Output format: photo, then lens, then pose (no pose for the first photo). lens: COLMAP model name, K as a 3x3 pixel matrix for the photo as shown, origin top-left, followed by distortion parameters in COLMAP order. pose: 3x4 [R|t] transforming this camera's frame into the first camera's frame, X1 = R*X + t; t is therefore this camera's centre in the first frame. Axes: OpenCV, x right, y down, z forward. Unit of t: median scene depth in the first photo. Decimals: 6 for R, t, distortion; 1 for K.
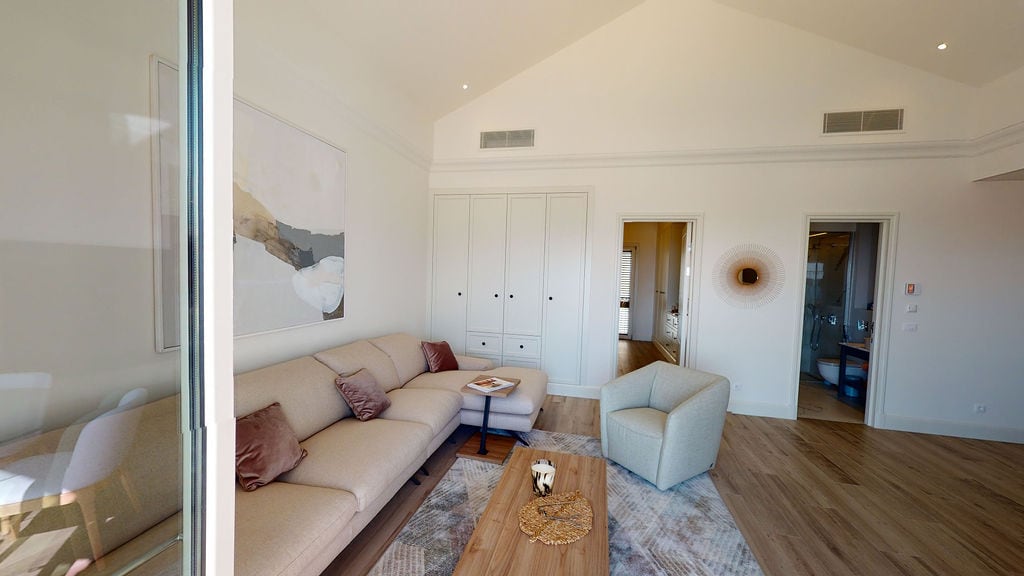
lens RADIAL K [[375.3, 0, 513.9], [0, 375.3, 290.7], [0, 0, 1]] dist [-0.000898, -0.000358]
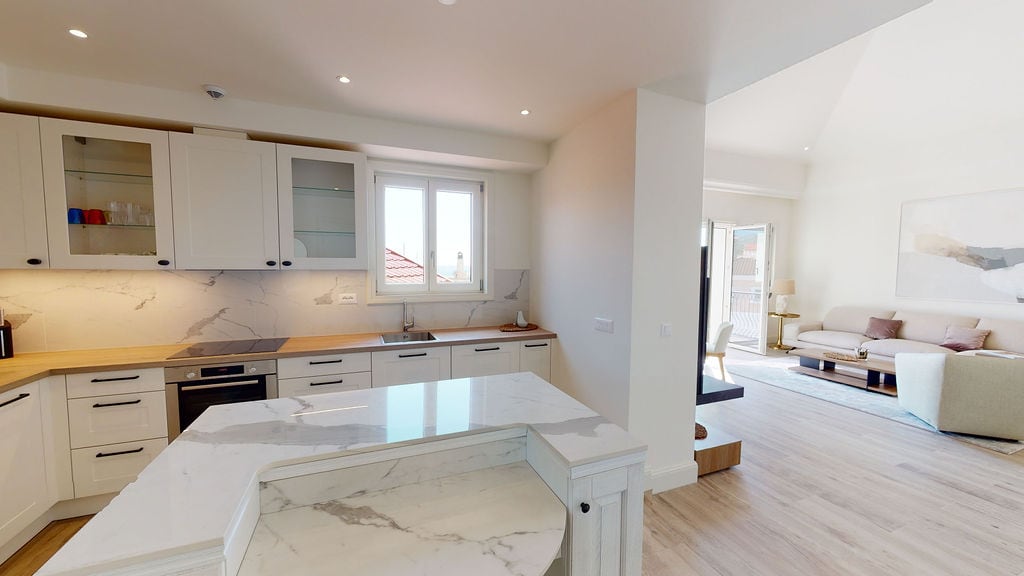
lens RADIAL K [[375.3, 0, 513.8], [0, 375.3, 287.1], [0, 0, 1]] dist [-0.000898, -0.000358]
pose [[-0.818601, -0.005703, -0.574335, 1.933609], [-0.058522, 0.995575, 0.073525, 0.020496], [0.571374, 0.093799, -0.815312, 0.977365]]
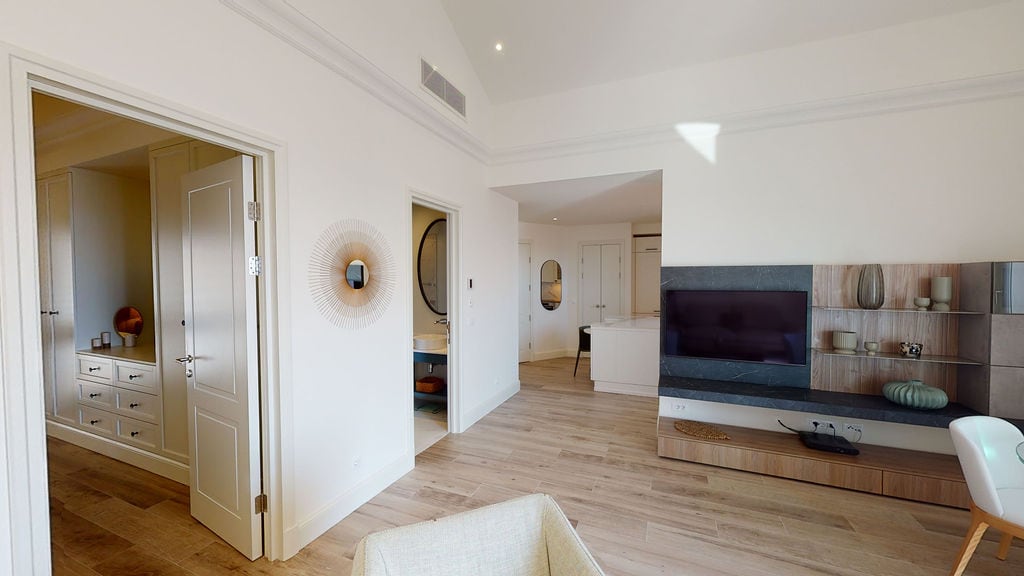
lens RADIAL K [[375.3, 0, 514.1], [0, 375.3, 290.0], [0, 0, 1]] dist [-0.000898, -0.000358]
pose [[0.177168, -0.060913, 0.982294, 0.100566], [0.050662, 0.997324, 0.052708, -0.039482], [-0.982876, 0.040427, 0.179780, 0.795220]]
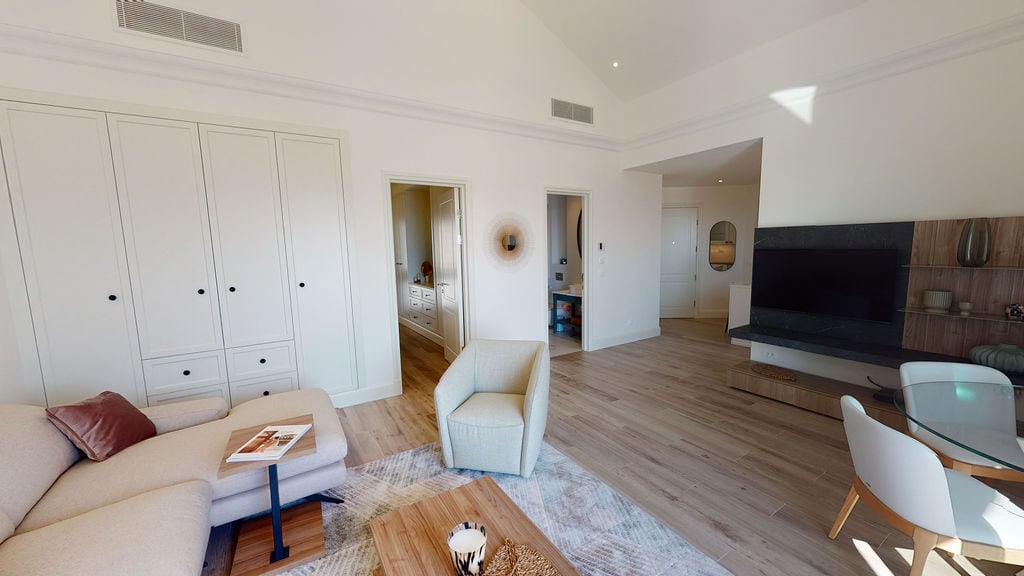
lens RADIAL K [[375.3, 0, 511.5], [0, 375.3, 290.1], [0, 0, 1]] dist [-0.000898, -0.000358]
pose [[0.704901, -0.132417, 0.696836, -0.165264], [0.077534, 0.990917, 0.109869, -0.024672], [-0.705055, -0.023418, 0.708766, 0.286480]]
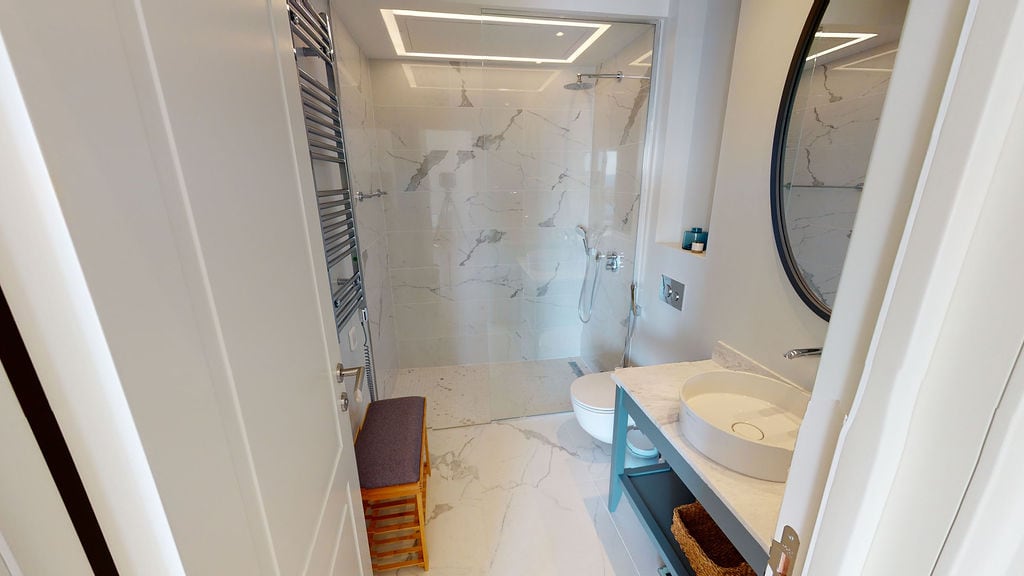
lens RADIAL K [[375.3, 0, 513.4], [0, 375.3, 288.7], [0, 0, 1]] dist [-0.000898, -0.000358]
pose [[0.921016, -0.145563, 0.361304, 0.995022], [0.052160, 0.965286, 0.255935, -0.022690], [-0.386017, -0.216875, 0.896636, 1.110223]]
